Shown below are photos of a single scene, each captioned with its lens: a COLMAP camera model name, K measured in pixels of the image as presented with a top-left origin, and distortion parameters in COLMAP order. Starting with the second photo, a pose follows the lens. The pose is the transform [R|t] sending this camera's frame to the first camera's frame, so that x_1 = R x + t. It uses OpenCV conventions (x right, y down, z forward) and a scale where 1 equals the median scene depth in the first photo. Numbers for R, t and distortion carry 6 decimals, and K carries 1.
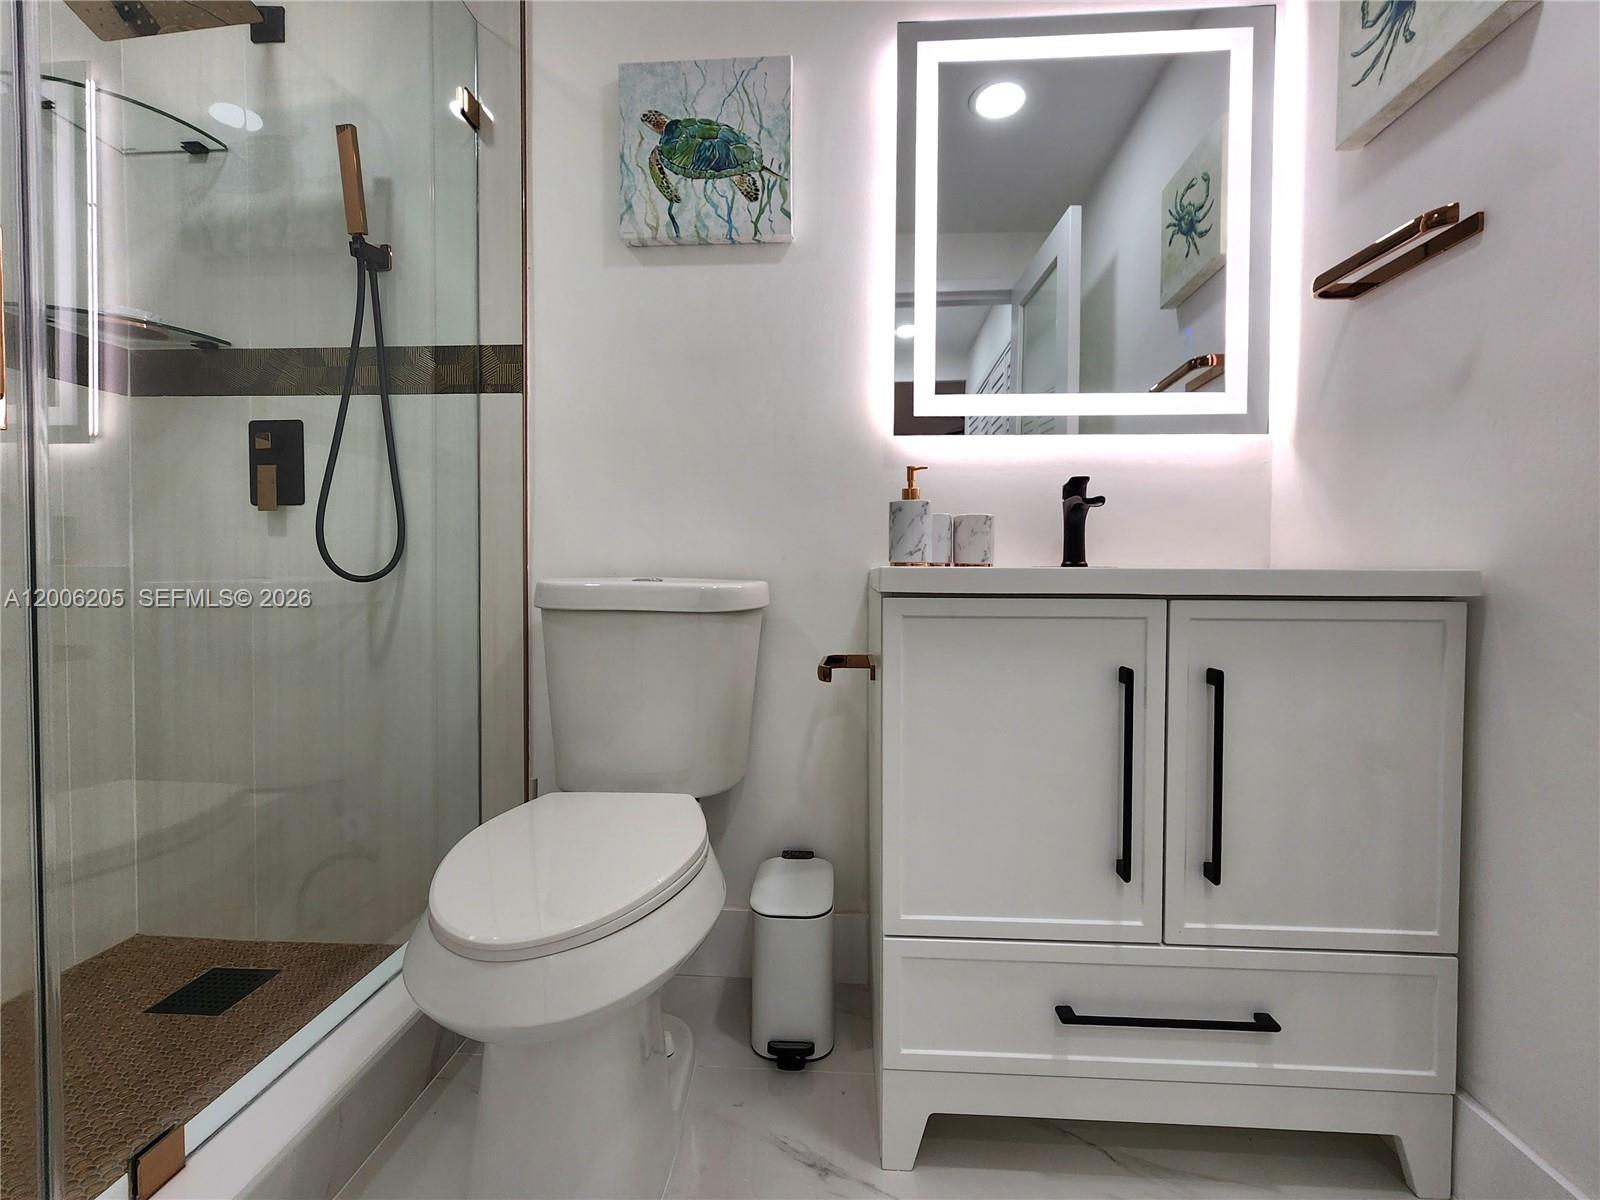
lens RADIAL K [[648.9, 0, 801.9], [0, 648.9, 591.8], [0, 0, 1]] dist [-0.000514, 0.000139]
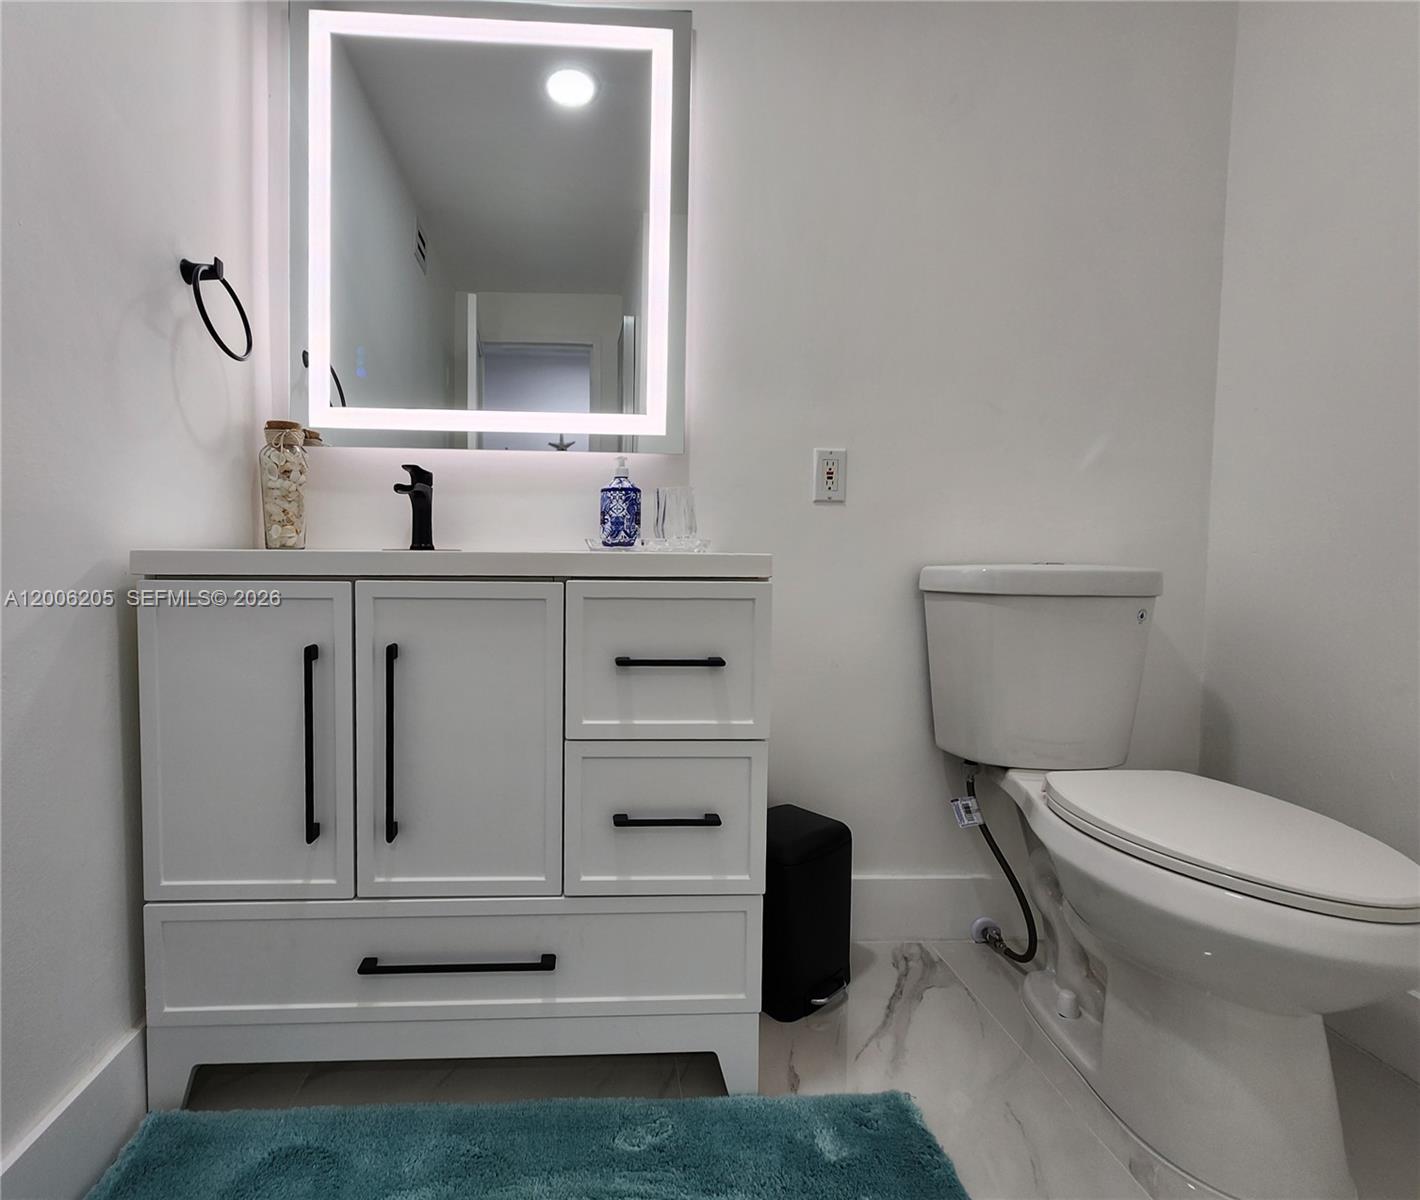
lens RADIAL K [[621.2, 0, 709.4], [0, 621.2, 605.6], [0, 0, 1]] dist [0.000870, 0.000215]
pose [[0.995926, -0.006795, 0.089921, 0.917215], [0.002633, 0.998923, 0.046320, 0.007397], [-0.090139, -0.045894, 0.994871, -0.054340]]
